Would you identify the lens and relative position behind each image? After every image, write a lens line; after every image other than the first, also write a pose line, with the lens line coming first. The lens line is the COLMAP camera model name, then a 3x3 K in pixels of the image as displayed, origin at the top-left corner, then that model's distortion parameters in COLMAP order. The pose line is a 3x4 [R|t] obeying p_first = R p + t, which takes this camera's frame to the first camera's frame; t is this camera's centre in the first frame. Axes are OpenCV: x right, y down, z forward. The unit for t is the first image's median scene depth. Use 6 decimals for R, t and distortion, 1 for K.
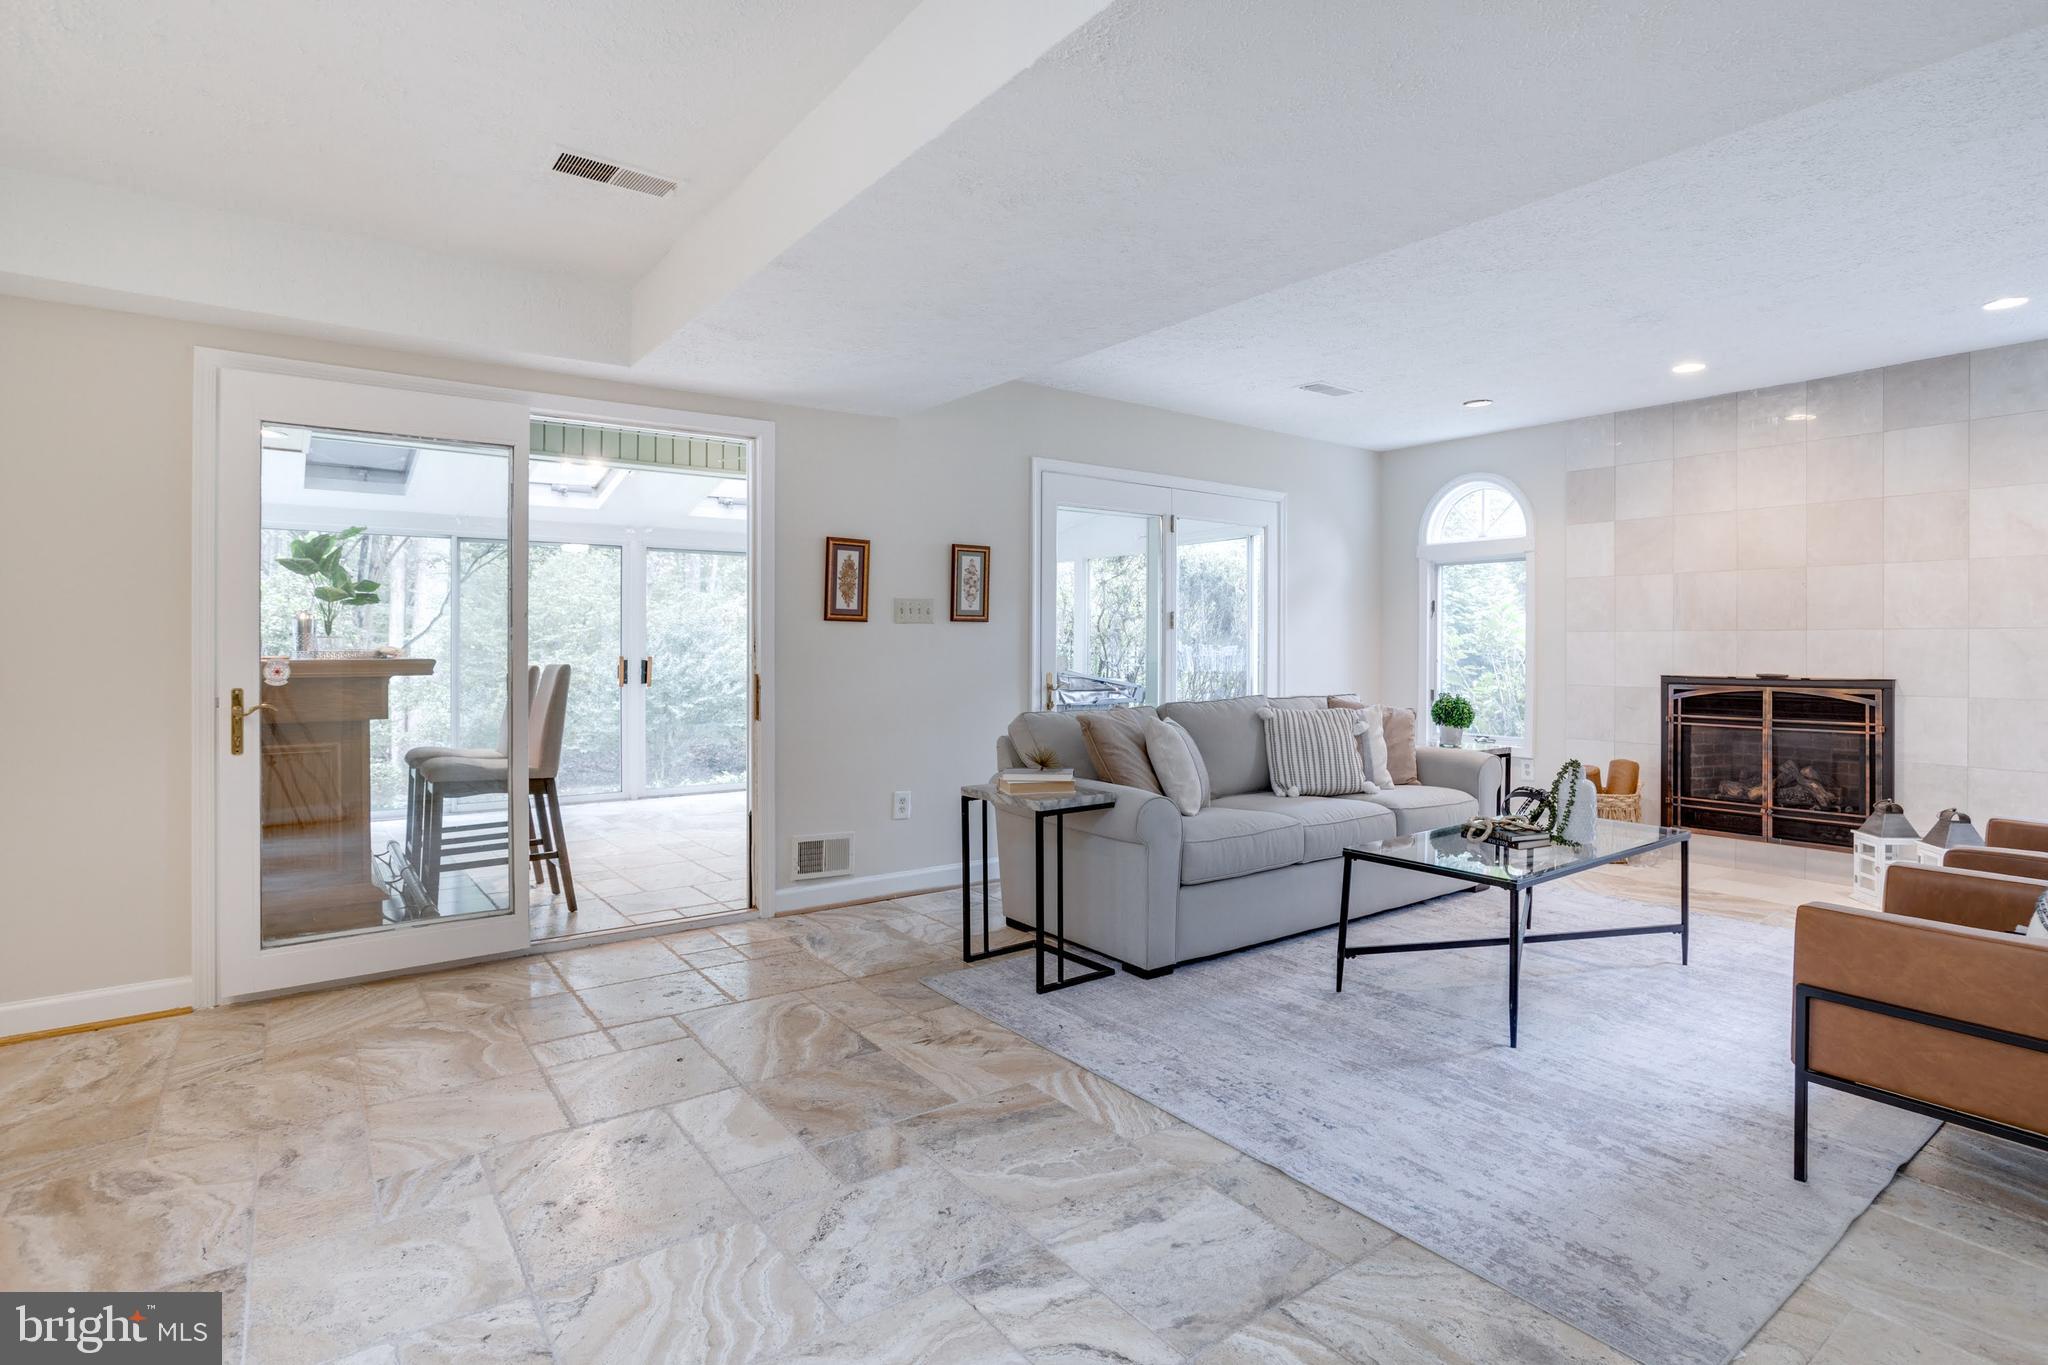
lens RADIAL K [[1034.5, 0, 1069.5], [0, 1034.5, 669.4], [0, 0, 1]] dist [-0.063672, 0.029346]
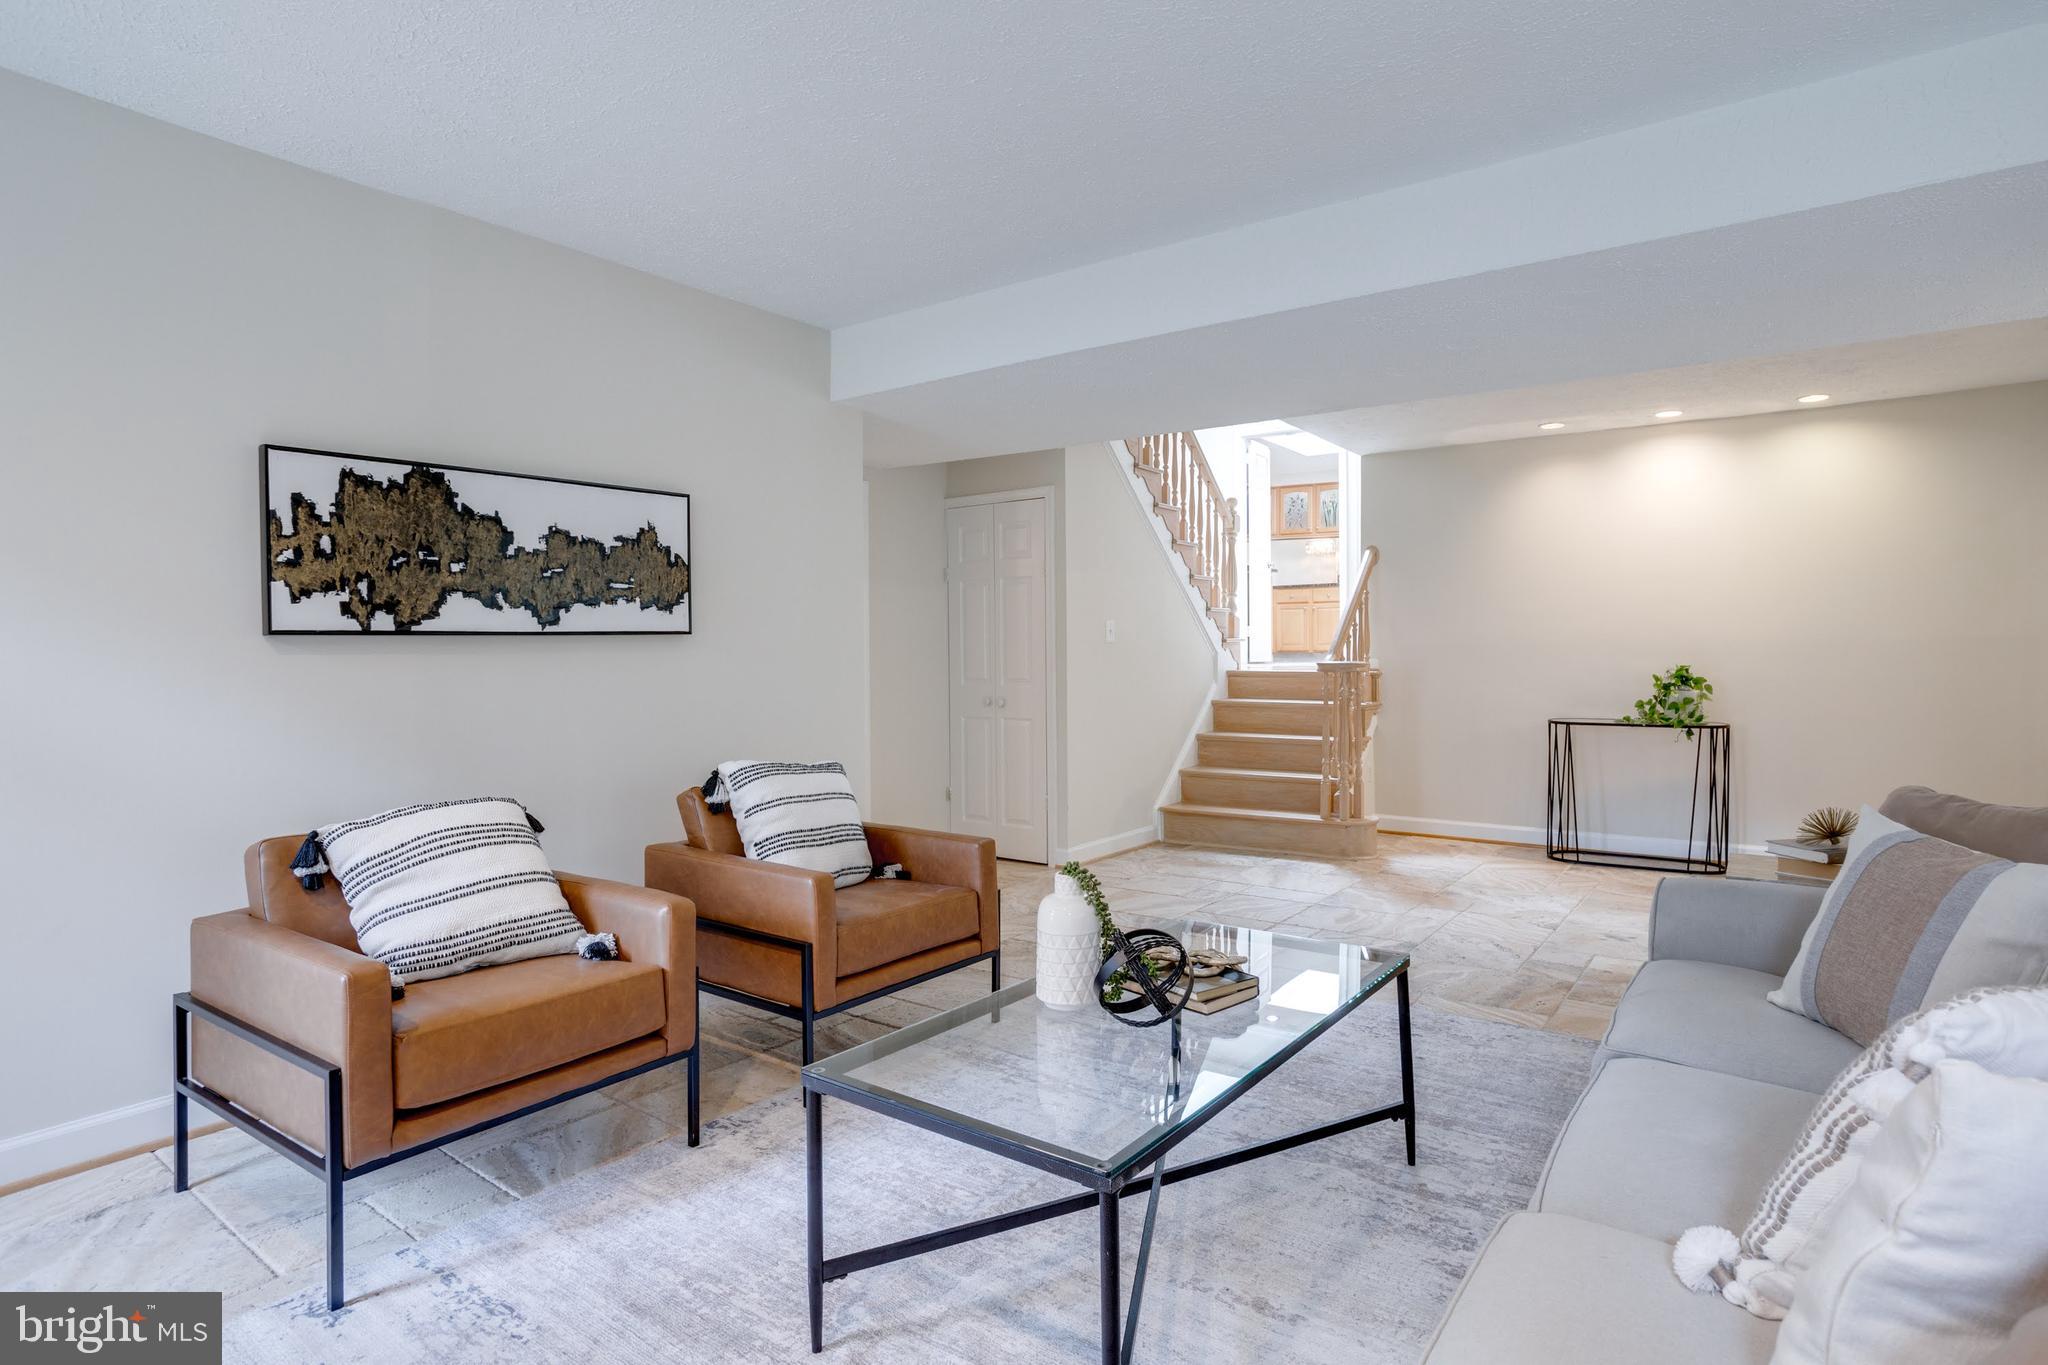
lens RADIAL K [[1038.5, 0, 1048.7], [0, 1038.5, 667.0], [0, 0, 1]] dist [-0.057782, 0.028974]
pose [[-0.964098, 0.003807, -0.265518, 0.847930], [-0.006444, 0.999267, 0.037725, -0.049294], [0.265467, 0.038082, -0.963367, 1.986414]]
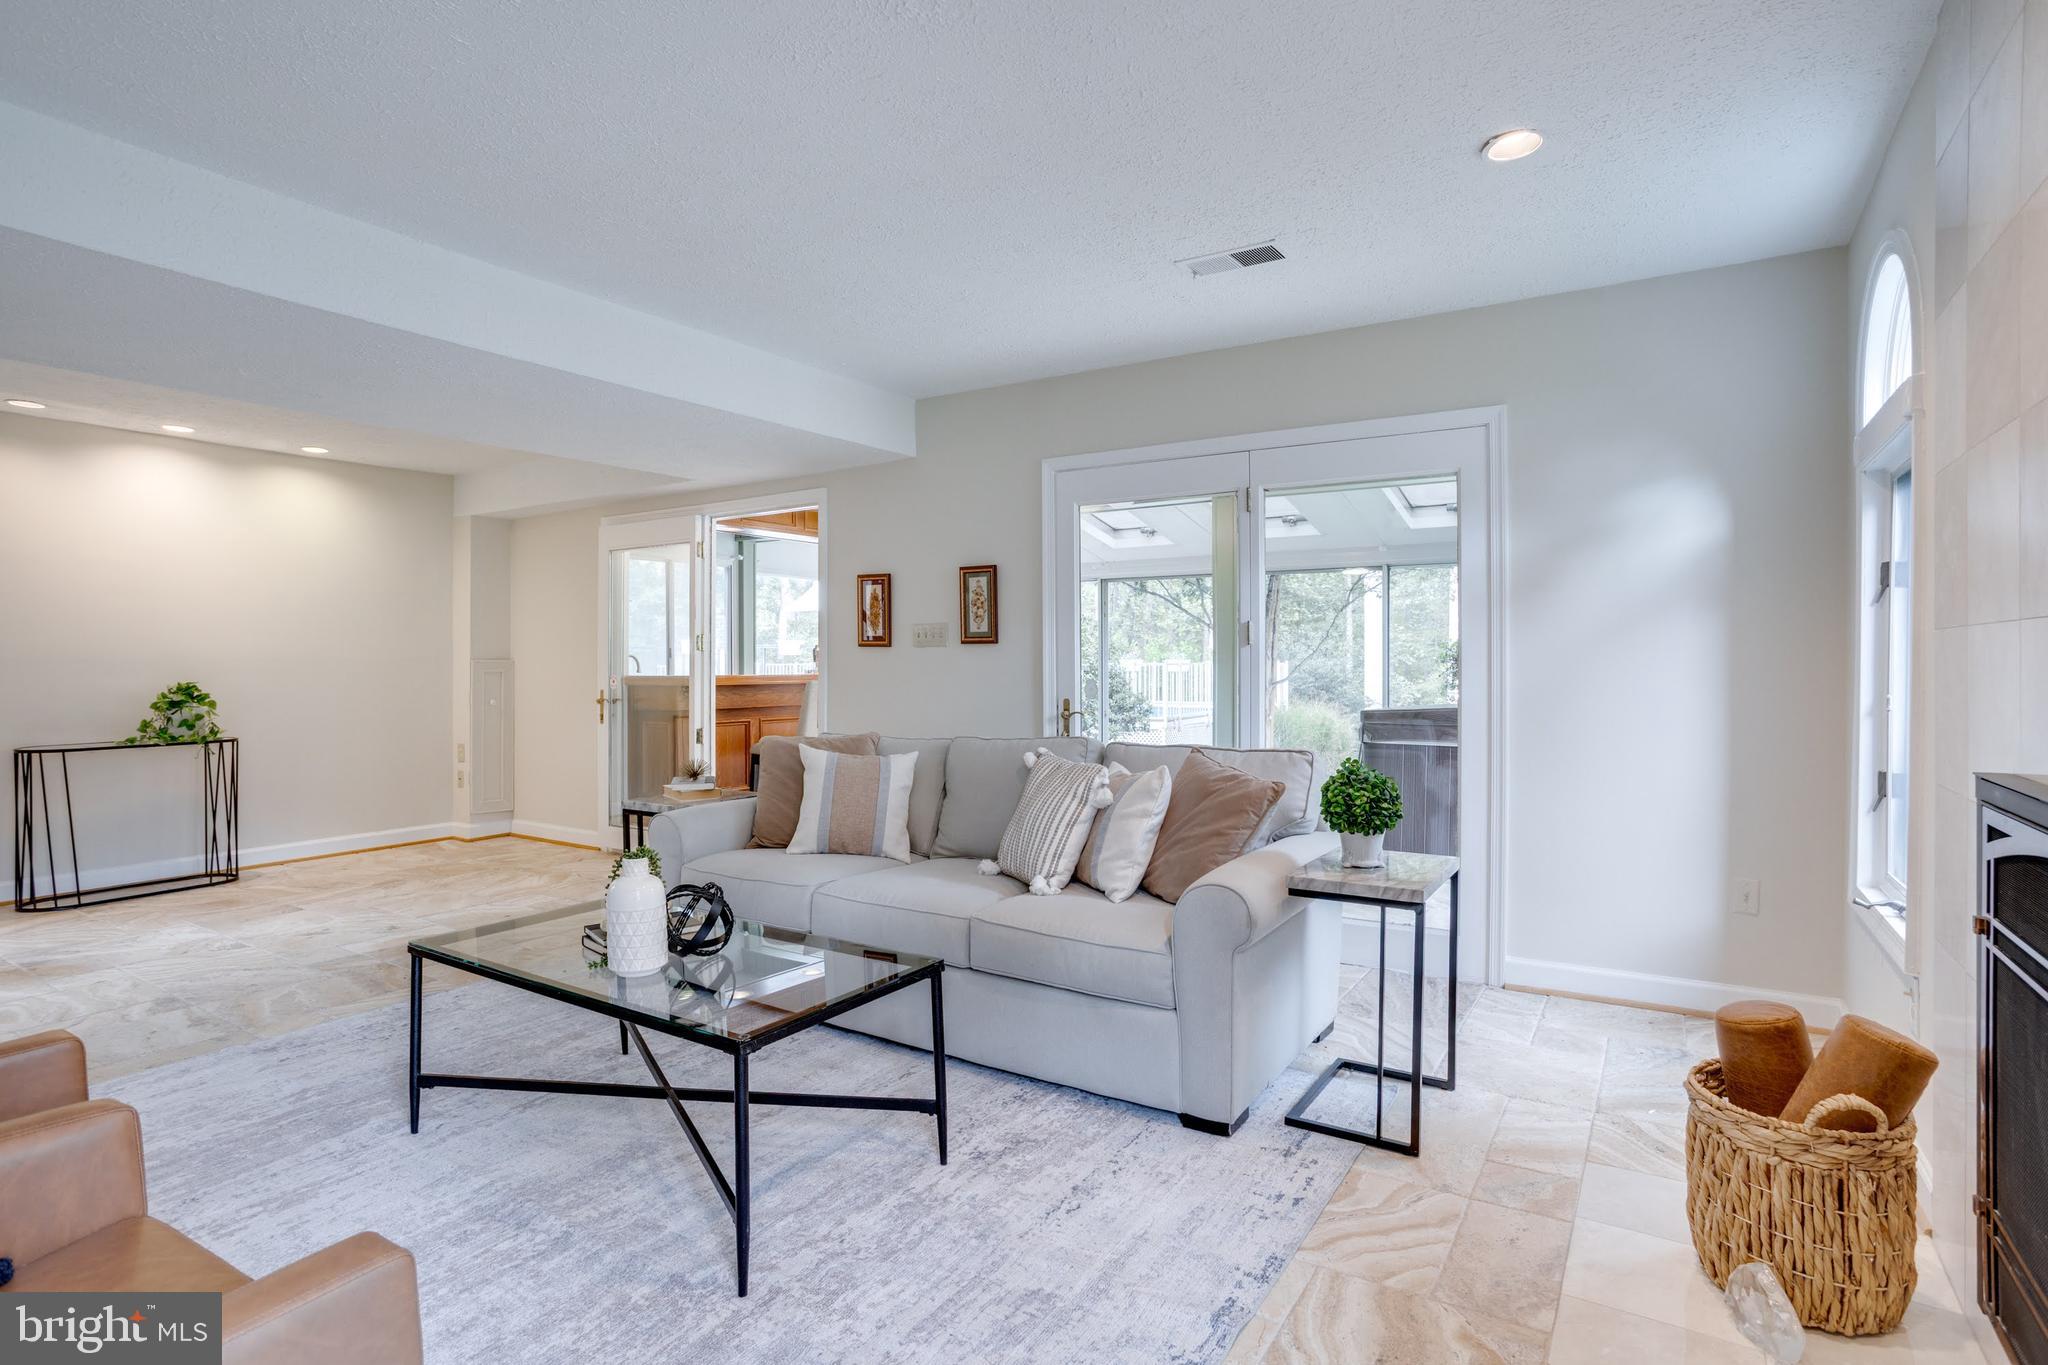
lens RADIAL K [[1038.5, 0, 1048.7], [0, 1038.5, 667.0], [0, 0, 1]] dist [-0.057782, 0.028974]
pose [[0.334346, 0.000589, -0.942450, 1.556618], [-0.018171, 0.999818, -0.005822, -0.033877], [0.942275, 0.019072, 0.334296, 1.316233]]
